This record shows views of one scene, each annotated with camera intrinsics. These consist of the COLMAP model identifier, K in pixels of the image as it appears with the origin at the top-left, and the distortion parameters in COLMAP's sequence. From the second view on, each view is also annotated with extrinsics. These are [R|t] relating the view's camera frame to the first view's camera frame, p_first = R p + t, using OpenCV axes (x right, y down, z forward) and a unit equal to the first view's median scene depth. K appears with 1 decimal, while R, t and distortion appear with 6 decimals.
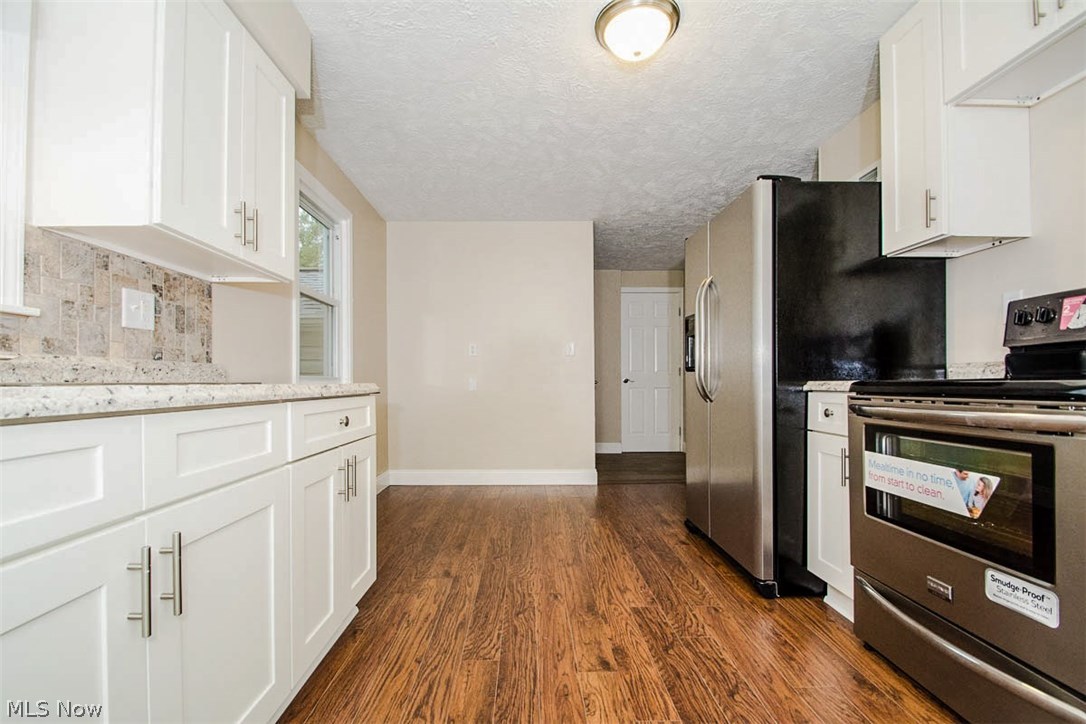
lens RADIAL K [[477.9, 0, 533.8], [0, 477.9, 379.4], [0, 0, 1]] dist [0.011905, -0.014408]
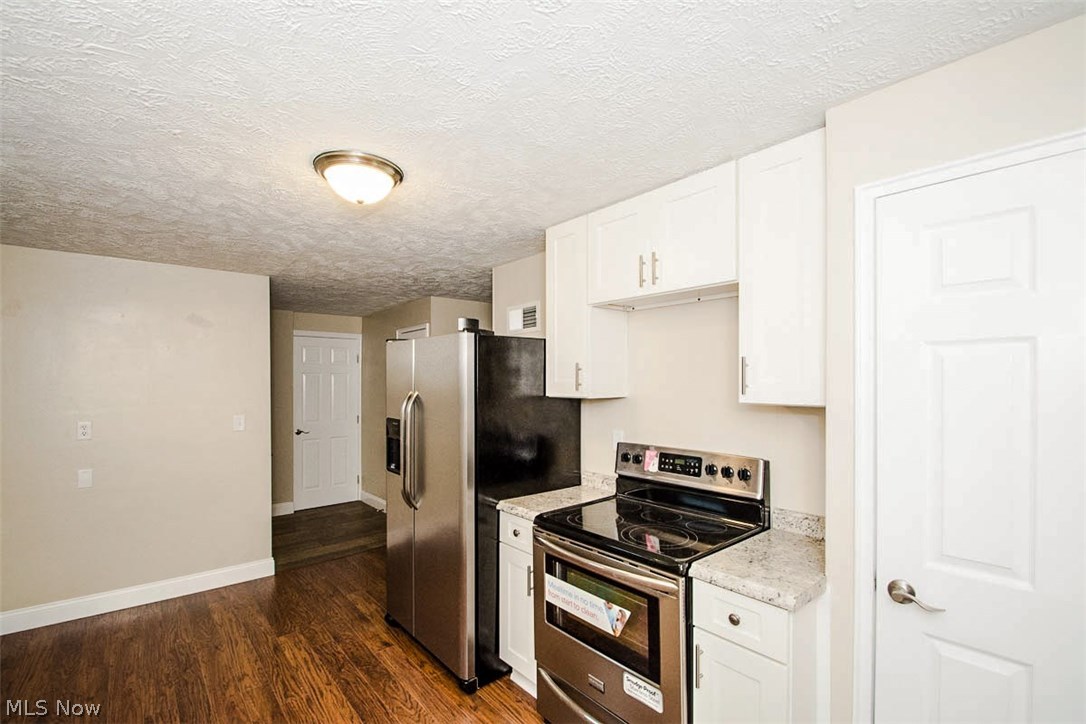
lens RADIAL K [[477.9, 0, 533.8], [0, 477.9, 379.4], [0, 0, 1]] dist [0.011905, -0.014408]
pose [[0.775259, 0.004304, 0.631629, -0.138990], [0.001656, 0.999959, -0.008847, -0.320857], [-0.631641, 0.007905, 0.775220, 0.004838]]
